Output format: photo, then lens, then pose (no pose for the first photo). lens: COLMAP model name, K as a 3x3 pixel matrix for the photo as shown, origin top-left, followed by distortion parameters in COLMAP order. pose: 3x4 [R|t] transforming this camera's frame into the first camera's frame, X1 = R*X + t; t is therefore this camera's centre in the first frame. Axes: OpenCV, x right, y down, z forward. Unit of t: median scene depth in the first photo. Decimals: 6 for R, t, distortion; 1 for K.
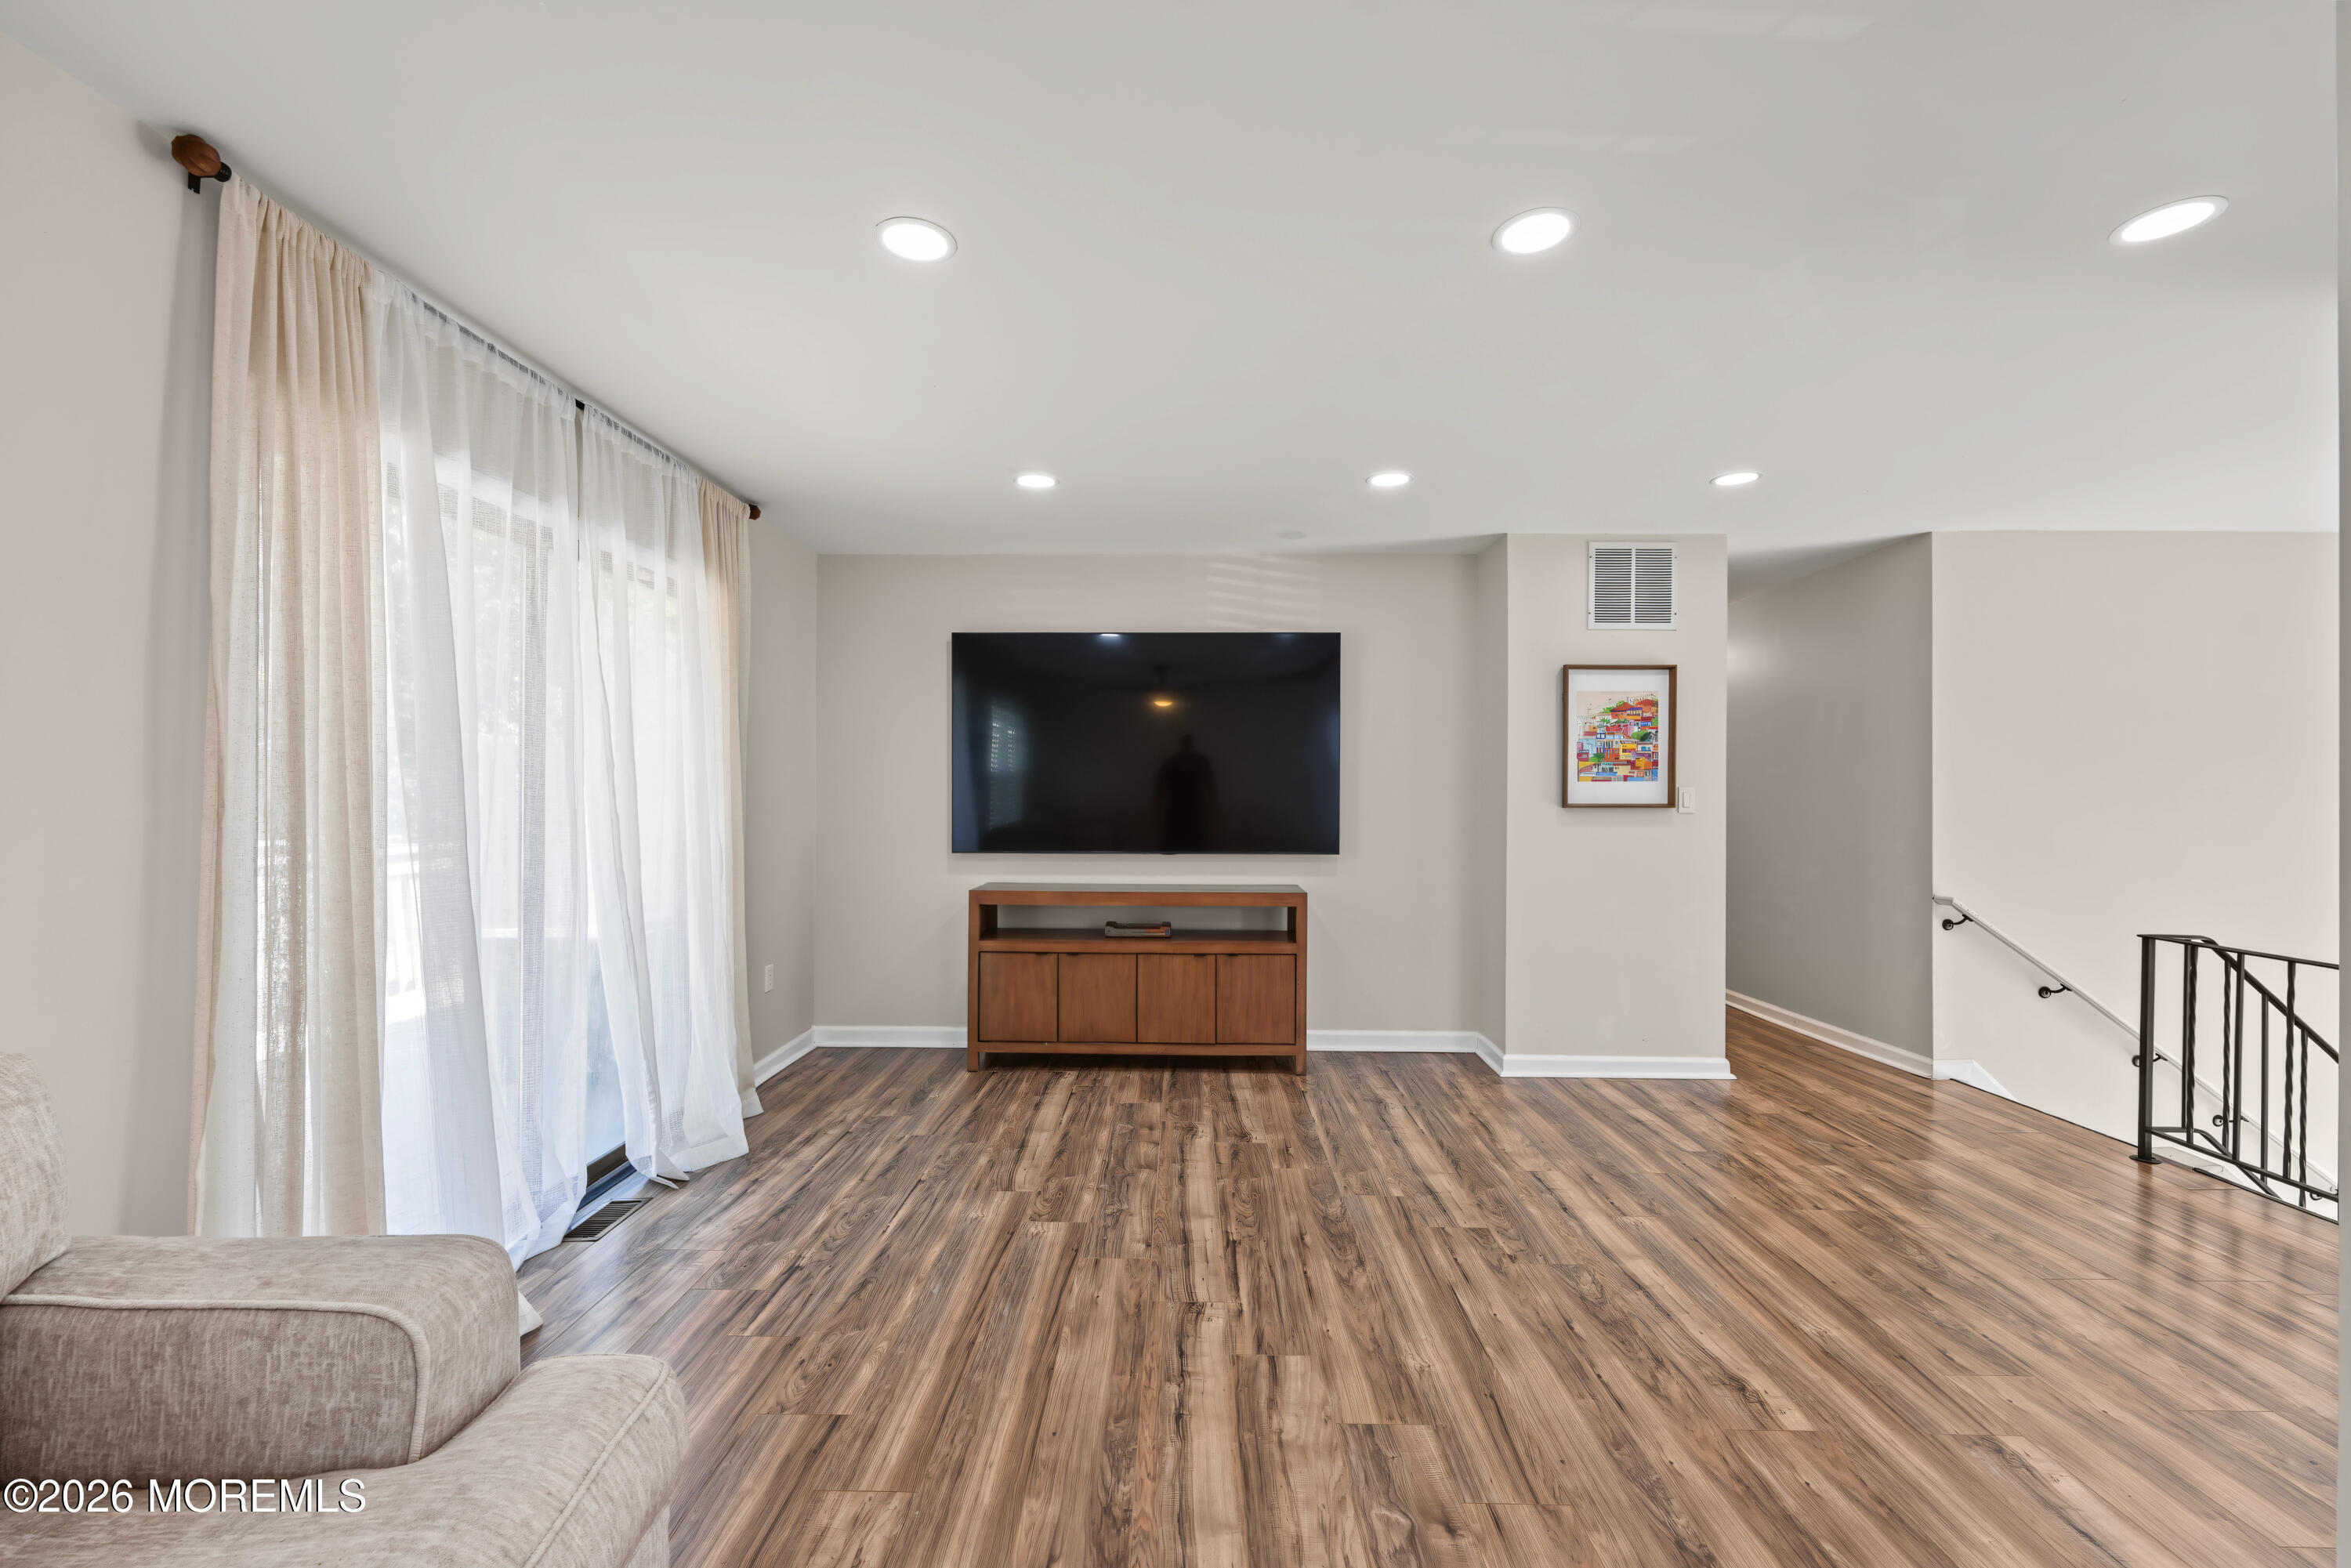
lens RADIAL K [[949.7, 0, 1168.6], [0, 949.7, 792.4], [0, 0, 1]] dist [-0.000962, 0.000385]
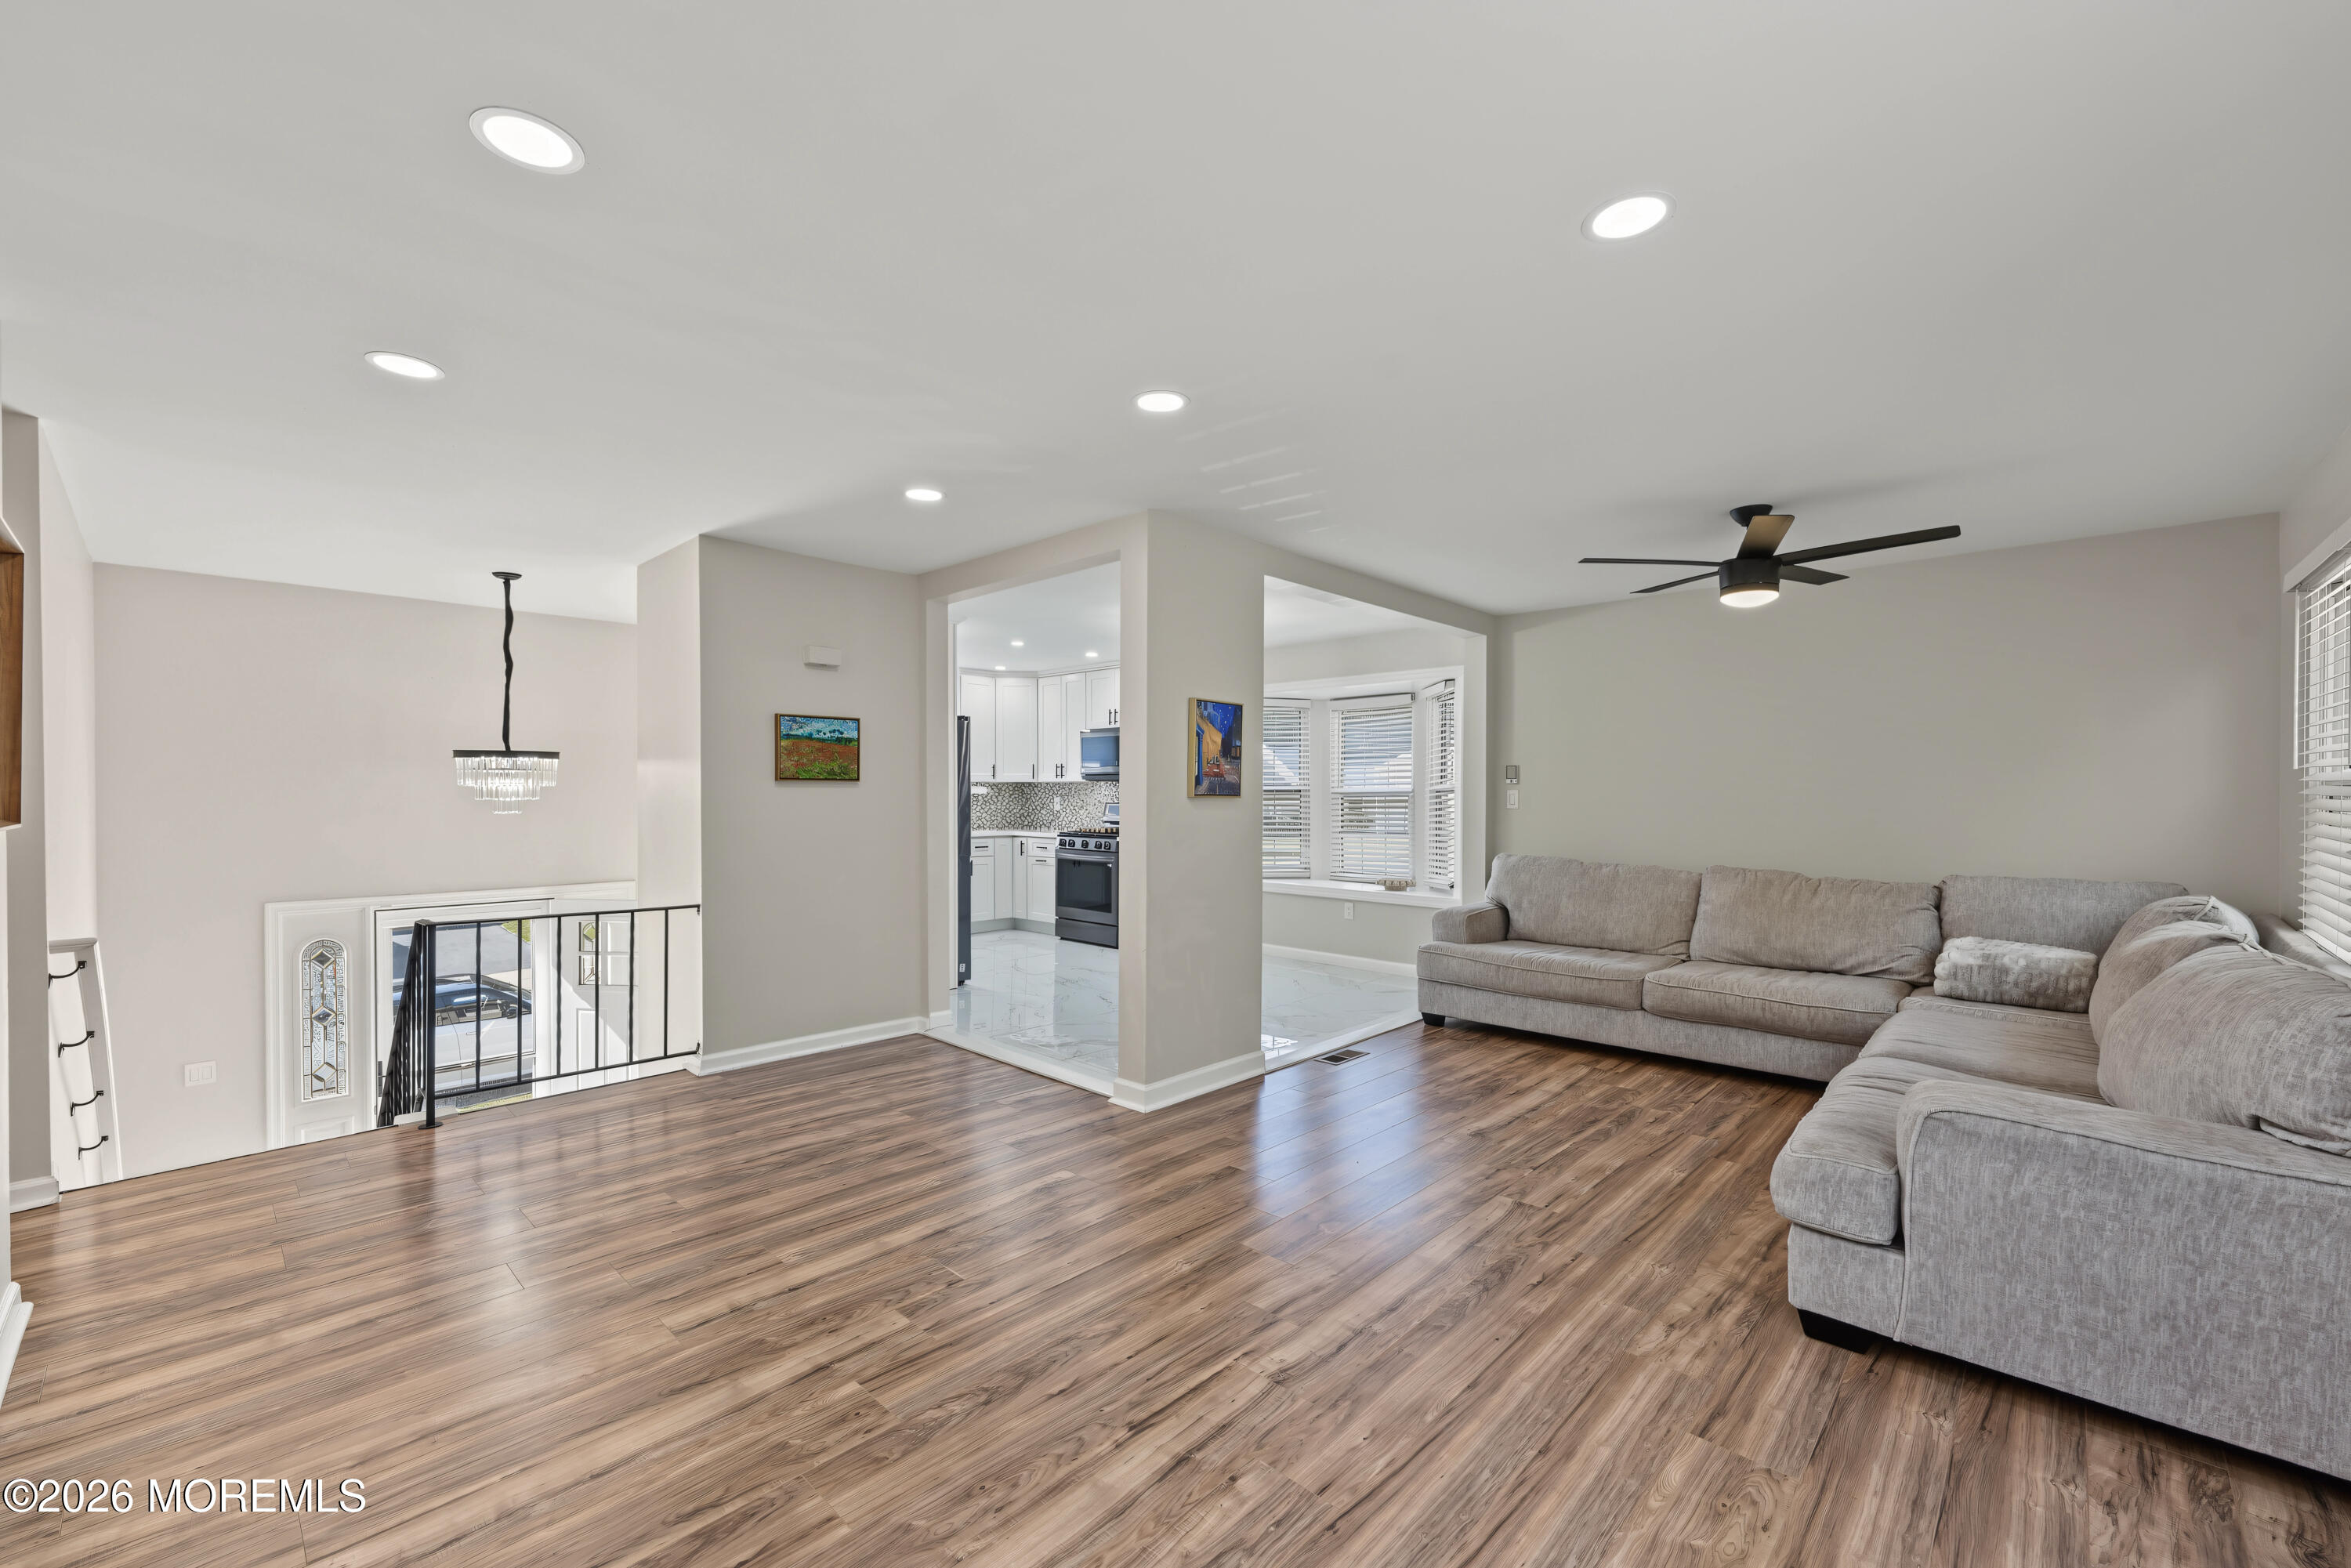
lens RADIAL K [[949.7, 0, 1168.6], [0, 949.7, 792.4], [0, 0, 1]] dist [-0.000962, 0.000385]
pose [[-0.733772, -0.003491, 0.679387, -0.368851], [-0.003407, 0.999993, 0.001458, -0.007954], [-0.679387, -0.001244, -0.733779, 1.271406]]
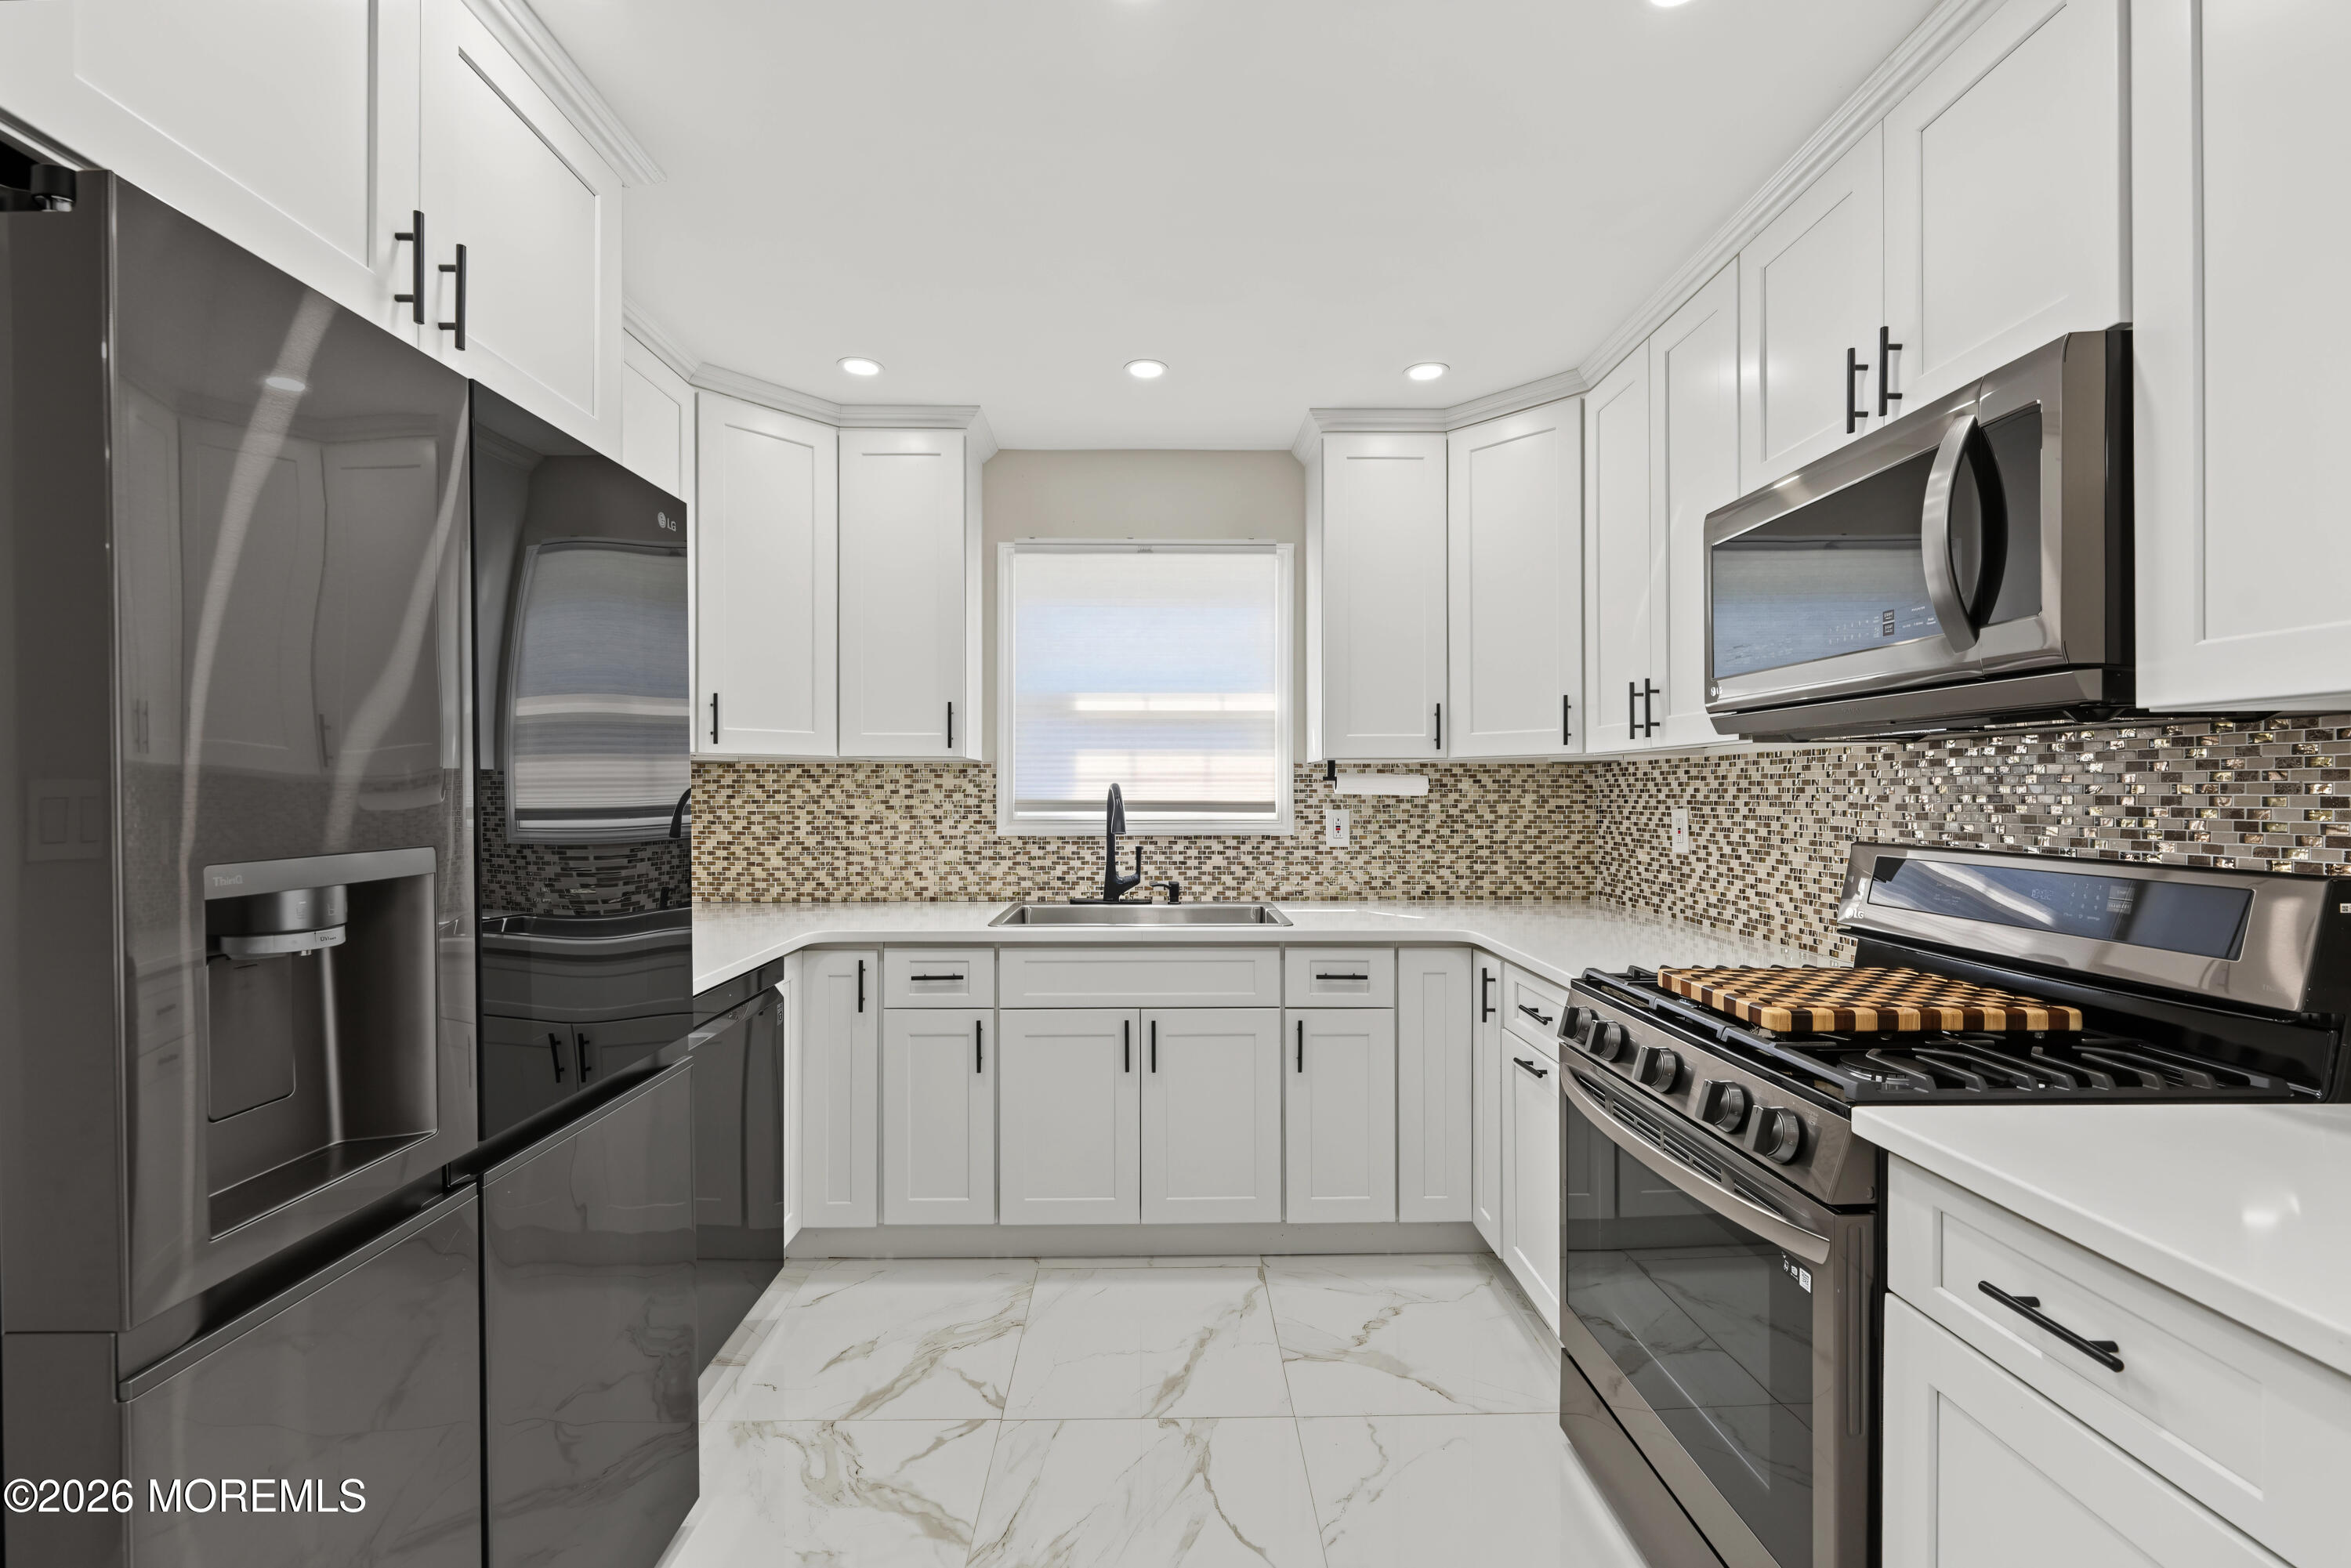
lens RADIAL K [[949.7, 0, 1168.6], [0, 949.7, 792.4], [0, 0, 1]] dist [-0.000962, 0.000385]
pose [[-0.028898, -0.005444, 0.999568, 1.040885], [0.002273, 0.999982, 0.005512, -0.008036], [-0.999580, 0.002431, -0.028885, -0.163856]]
